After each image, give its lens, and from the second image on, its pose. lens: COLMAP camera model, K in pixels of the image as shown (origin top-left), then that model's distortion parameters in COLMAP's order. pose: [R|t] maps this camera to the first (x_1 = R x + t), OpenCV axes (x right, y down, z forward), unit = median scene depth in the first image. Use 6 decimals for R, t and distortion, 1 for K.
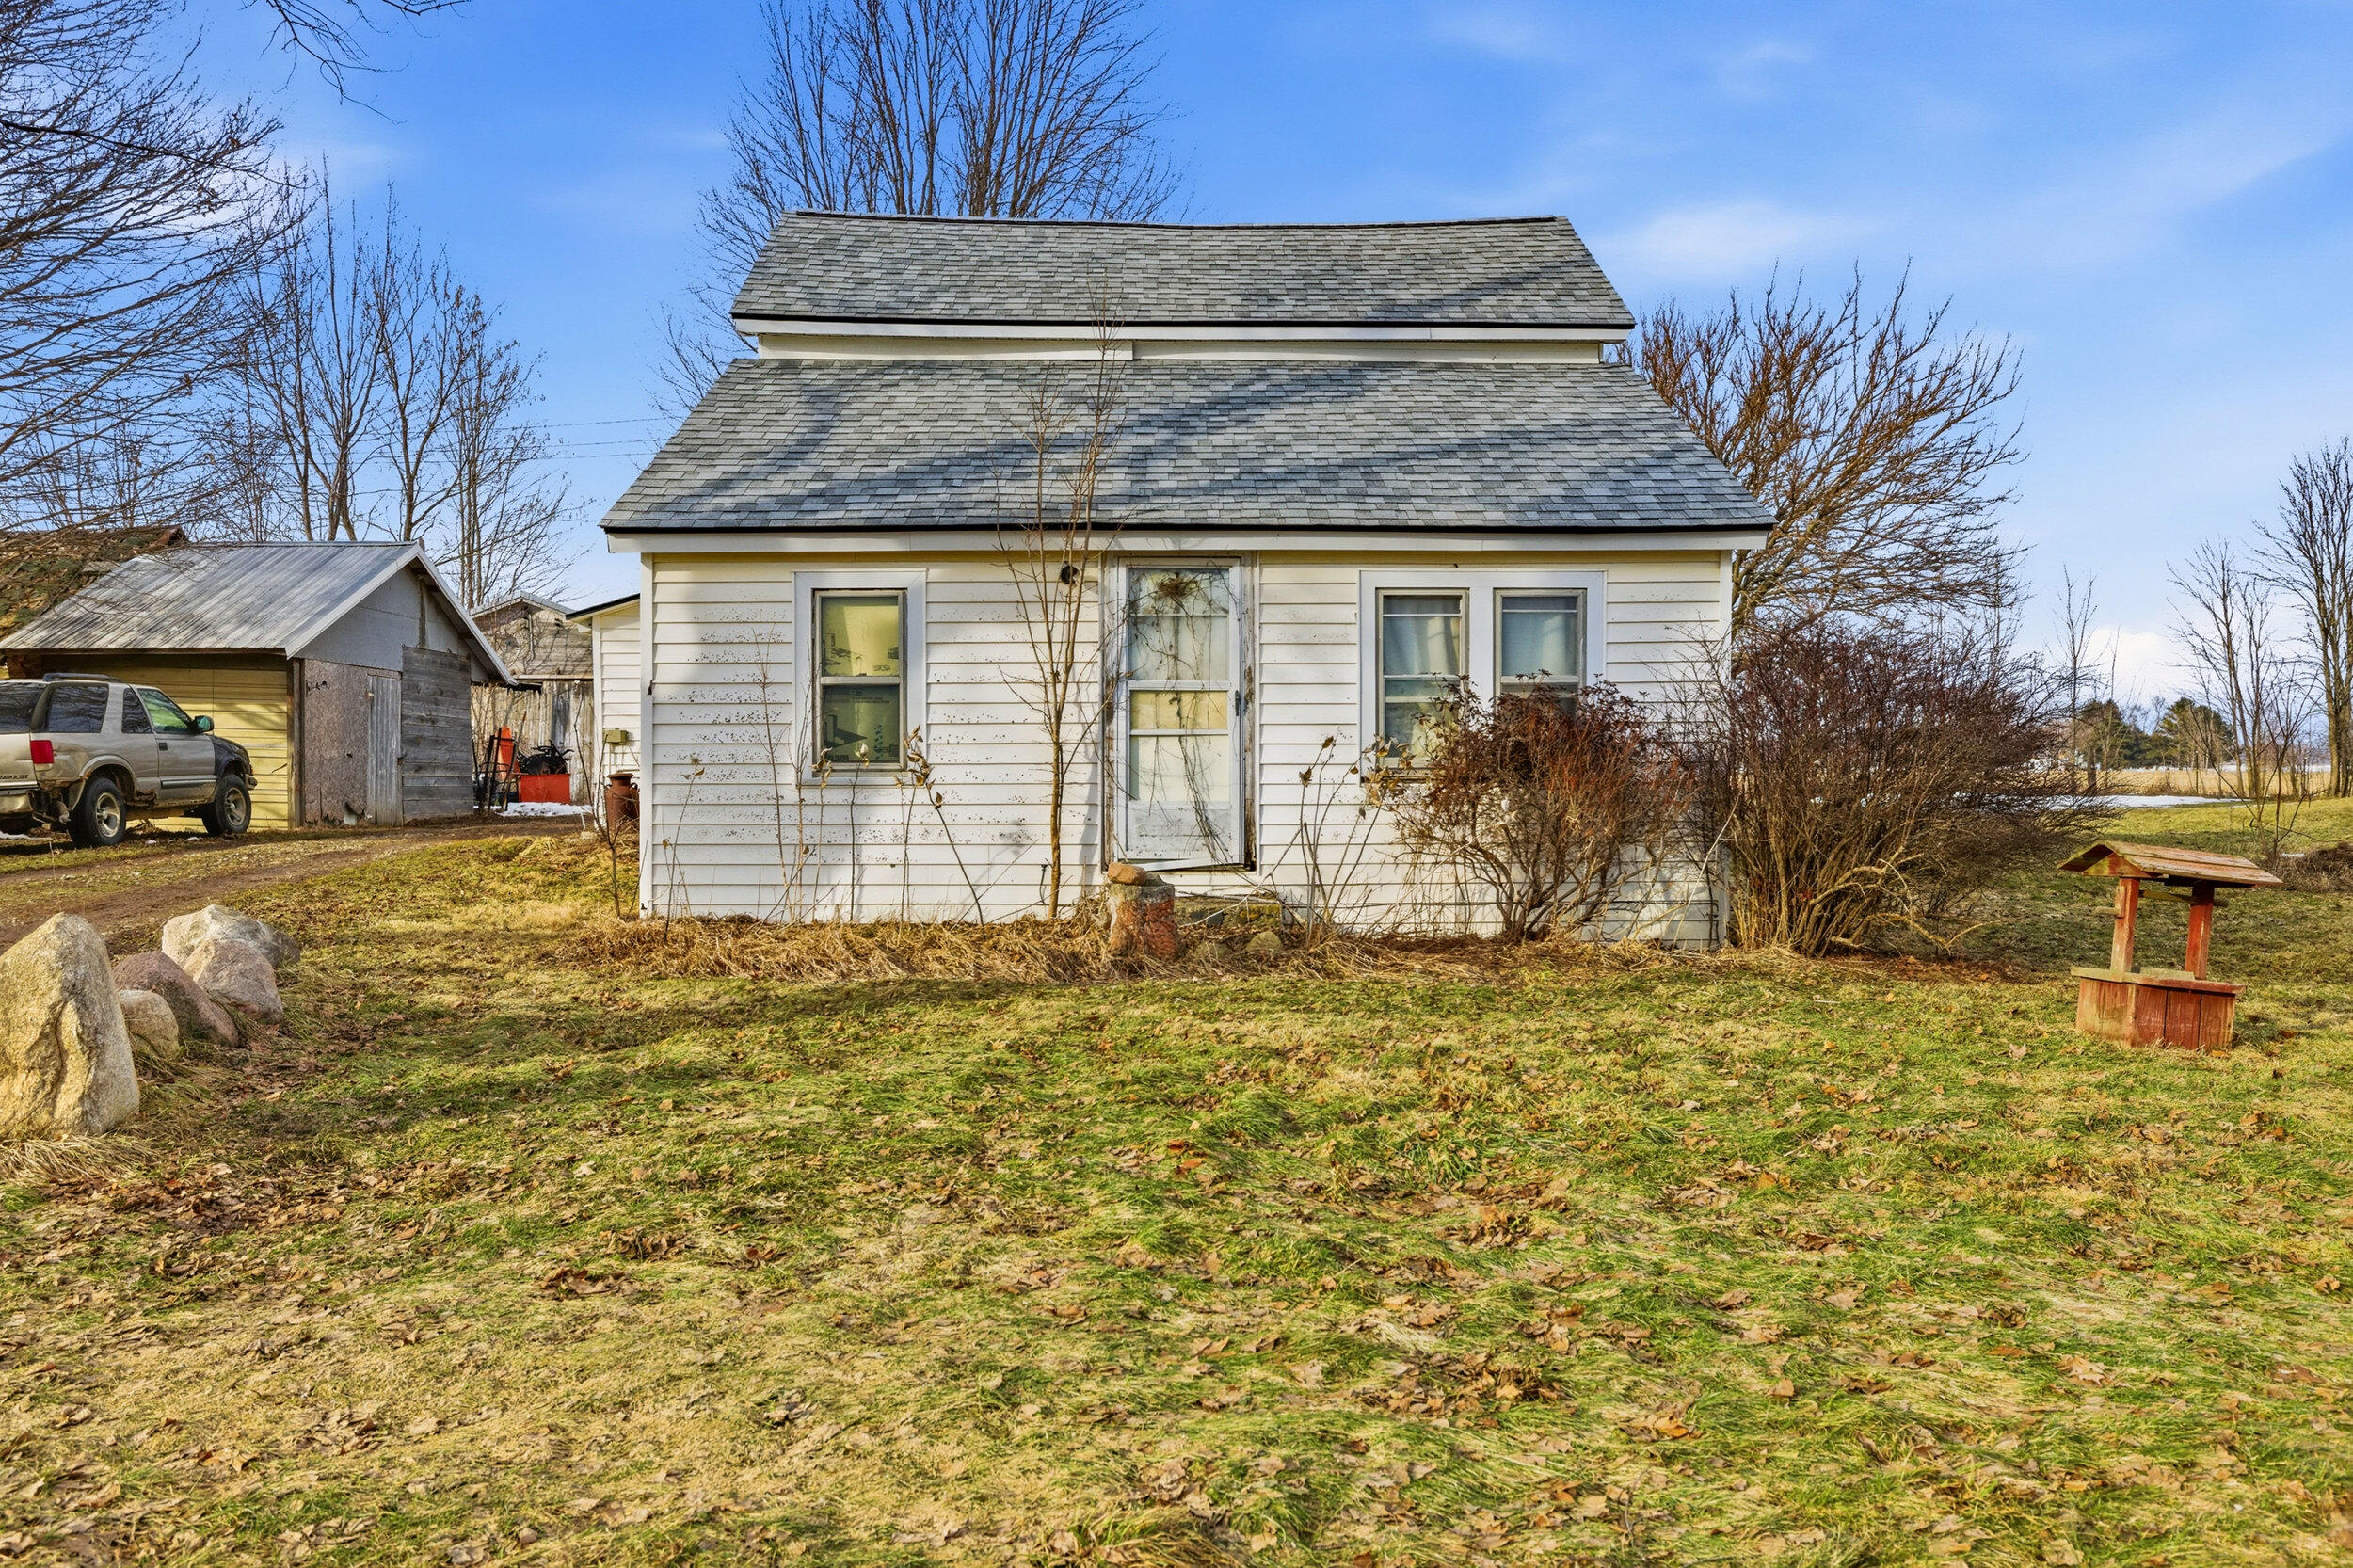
lens RADIAL K [[1611.9, 0, 1176.5], [0, 1611.9, 784.0], [0, 0, 1]] dist [-0.042056, -0.000159]
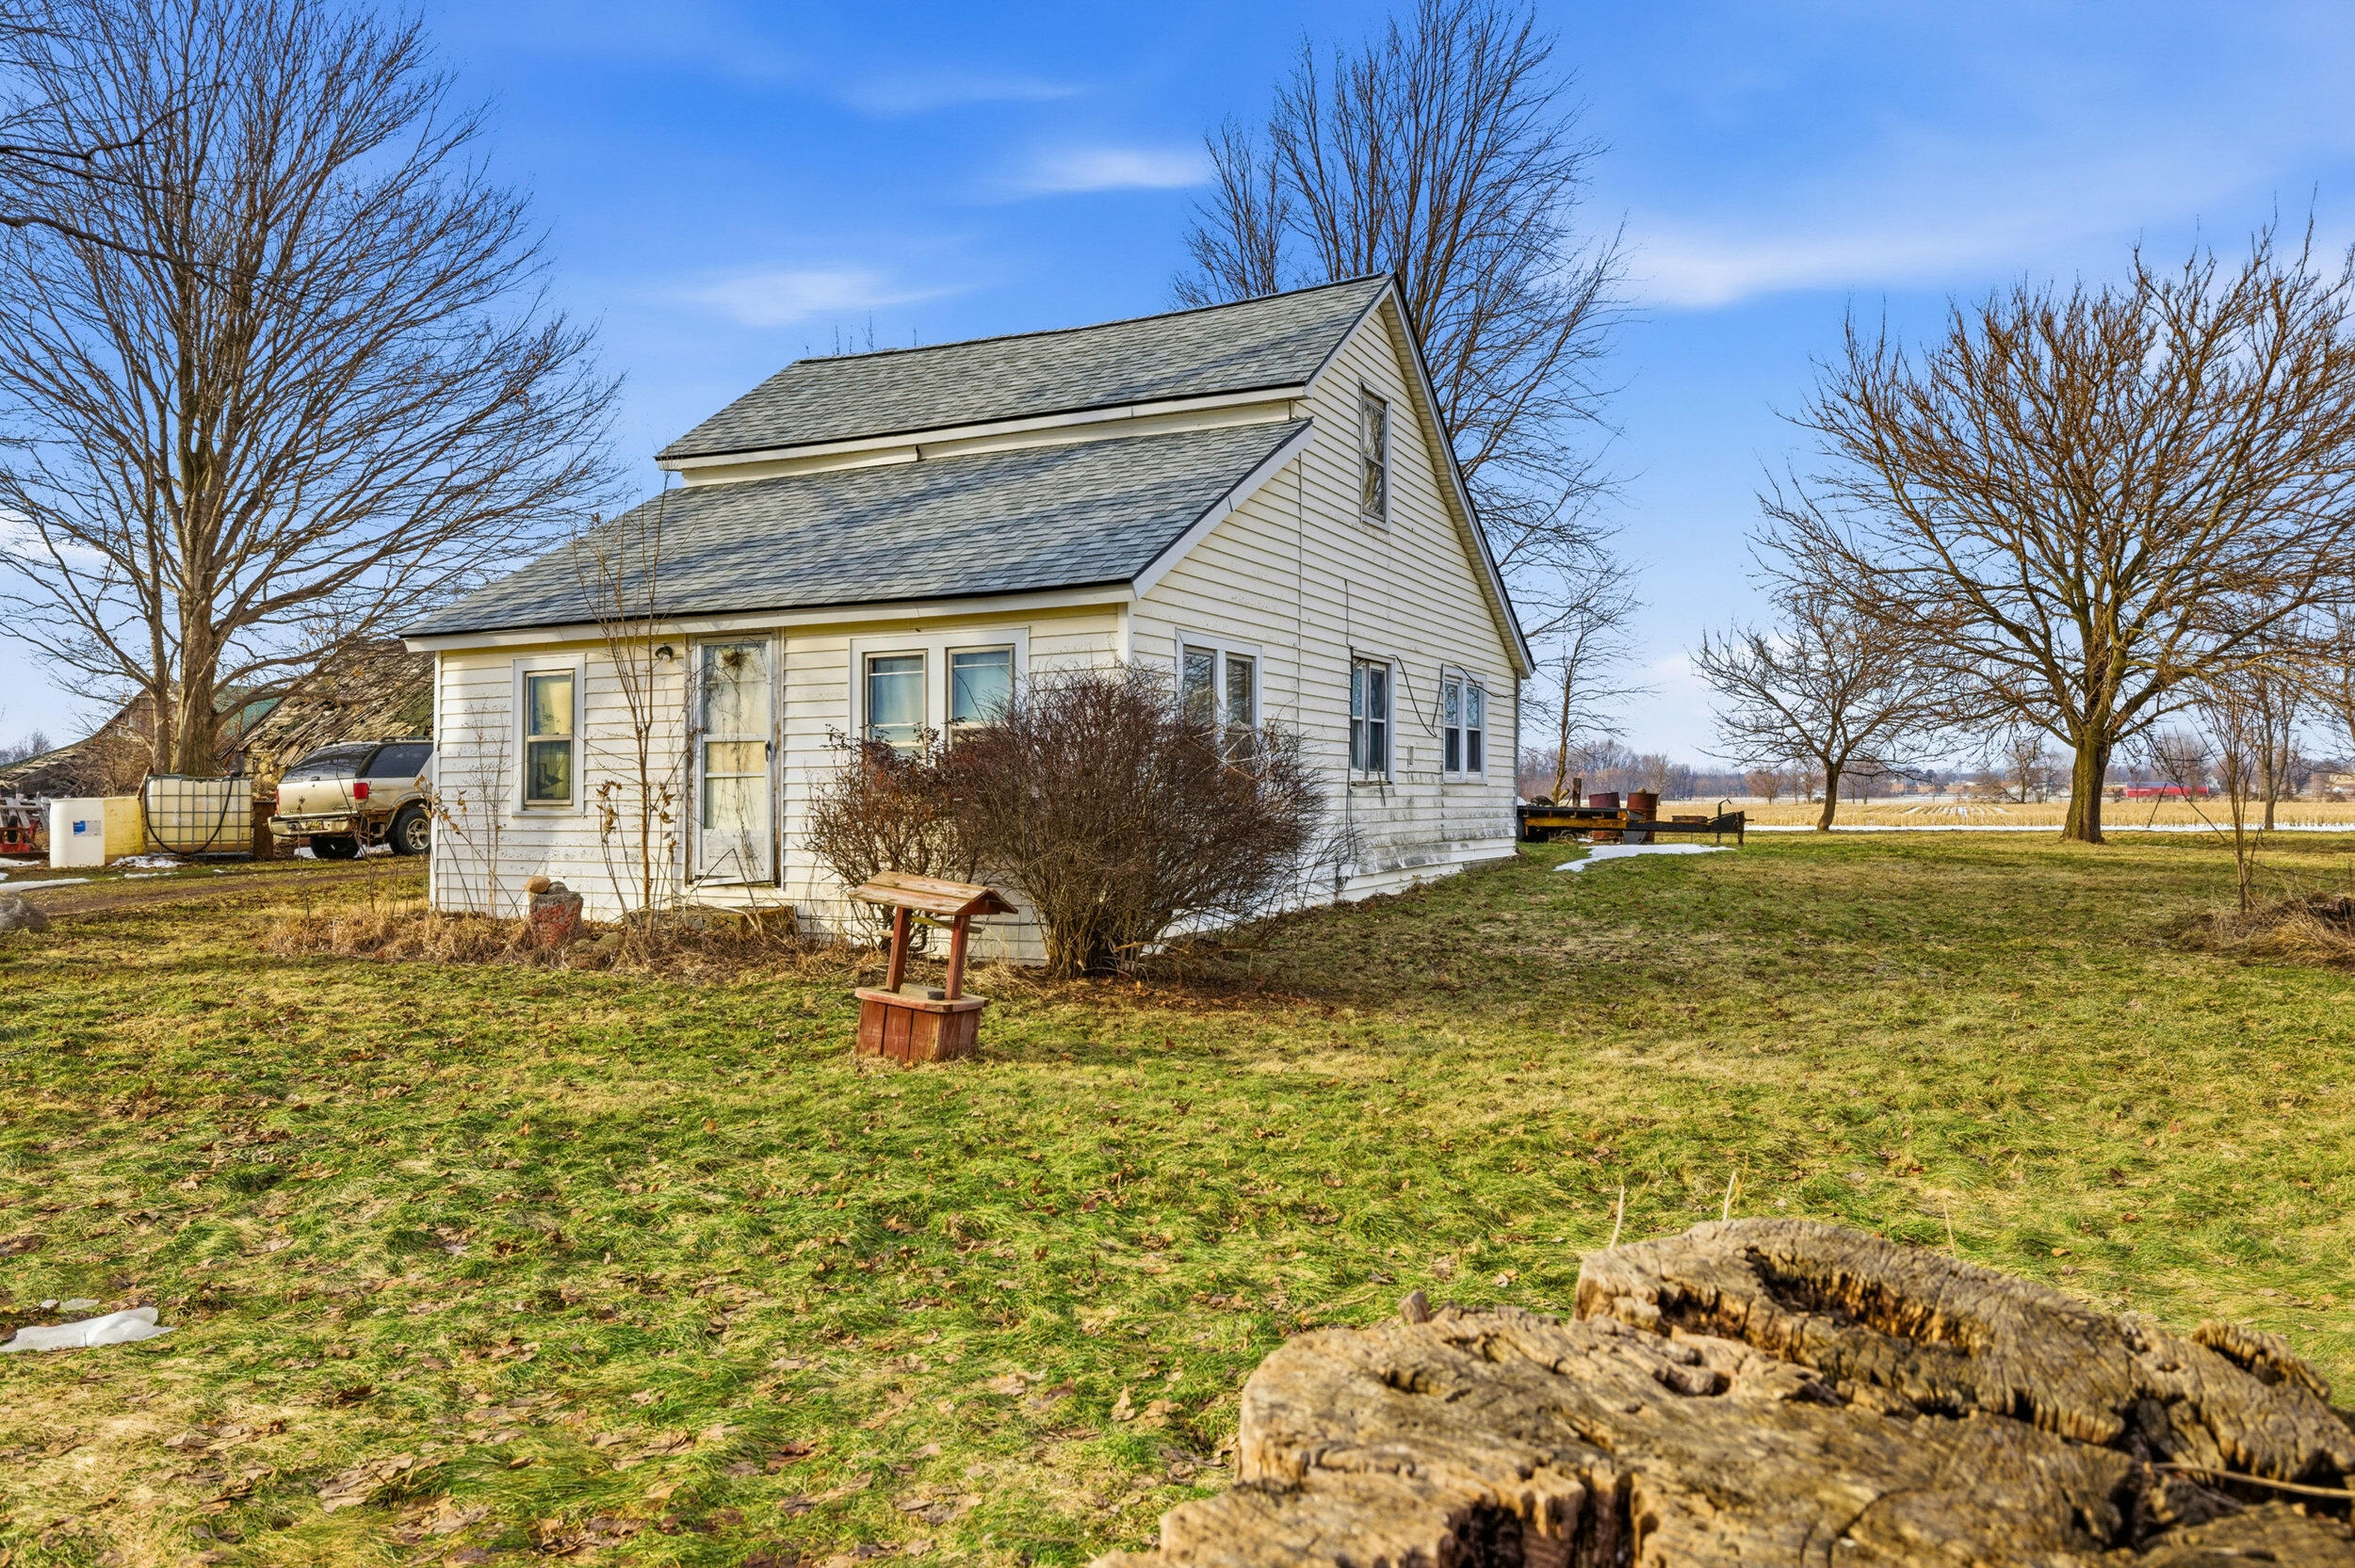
lens RADIAL K [[1613.0, 0, 1177.5], [0, 1613.0, 784.0], [0, 0, 1]] dist [-0.042056, -0.000159]
pose [[0.883721, -0.002854, -0.468005, 0.892277], [-0.008975, 0.999694, -0.023044, 0.000743], [0.467927, 0.024565, 0.883425, 0.057583]]
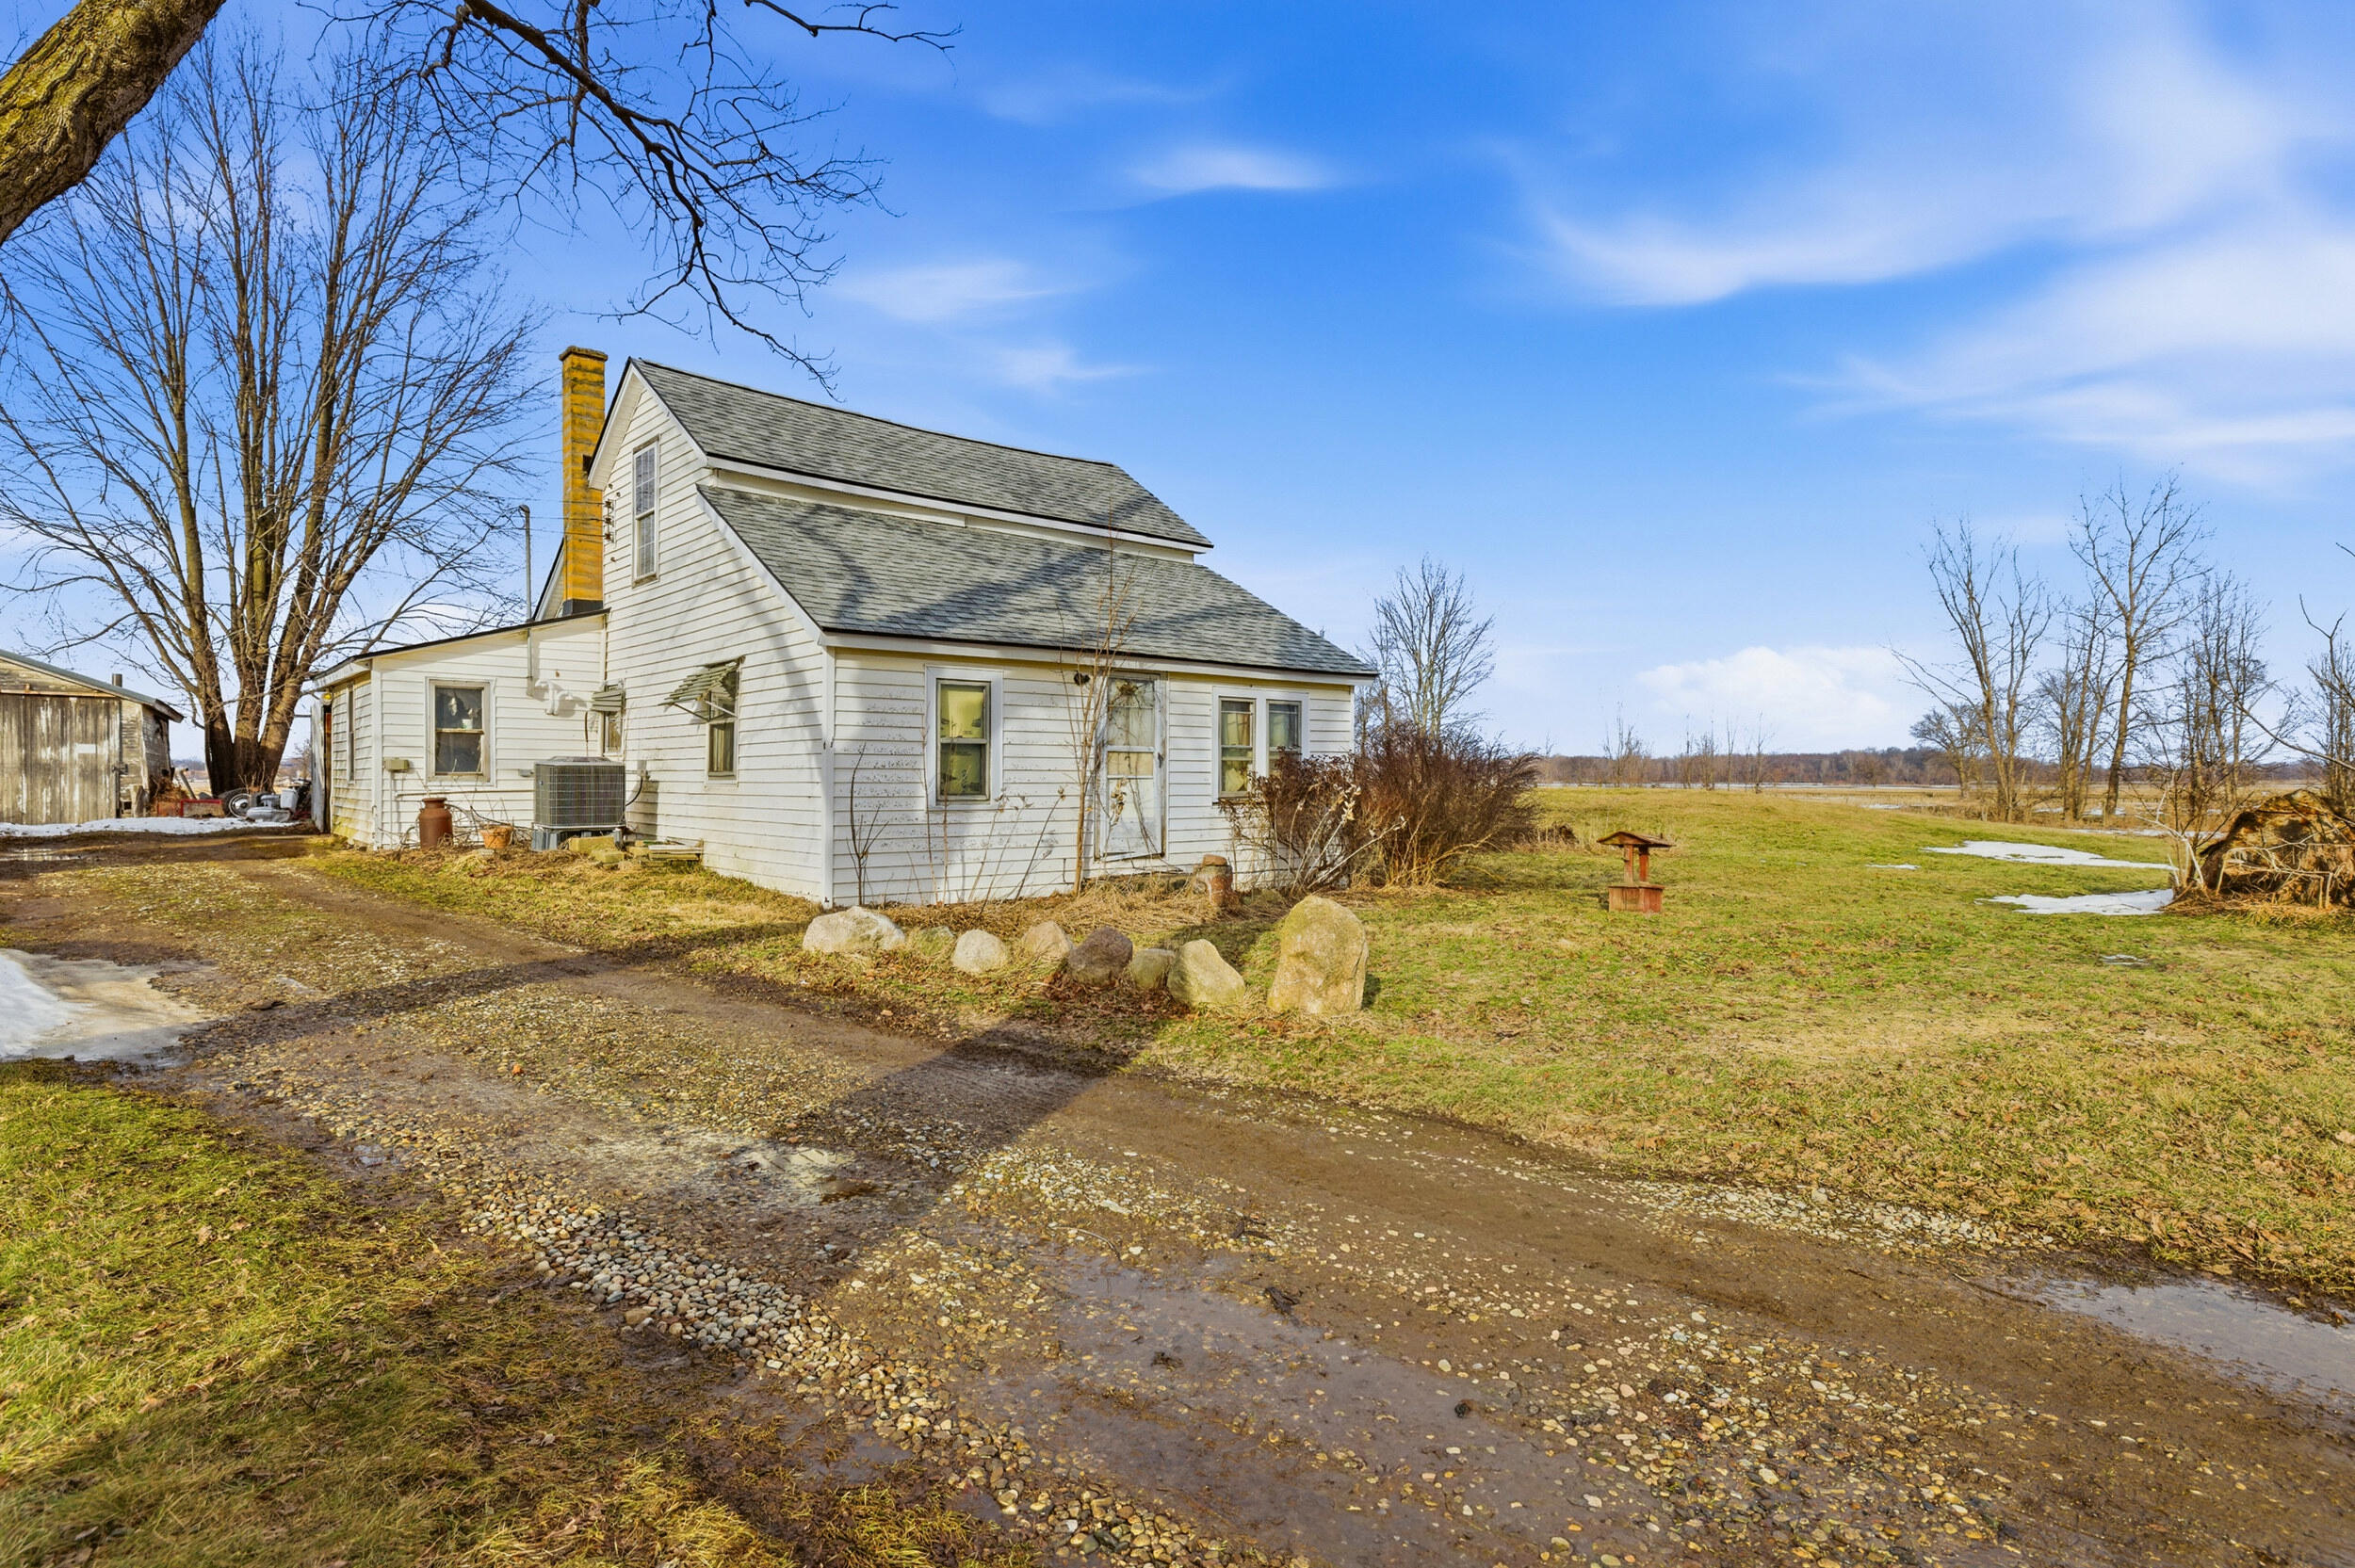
lens RADIAL K [[1105.2, 0, 1177.5], [0, 1105.2, 784.0], [0, 0, 1]] dist [0.003801, 0.000095]
pose [[0.790389, 0.001317, 0.612604, -0.667423], [0.002375, 0.999984, -0.005214, -0.018129], [-0.612601, 0.005576, 0.790373, 0.059266]]
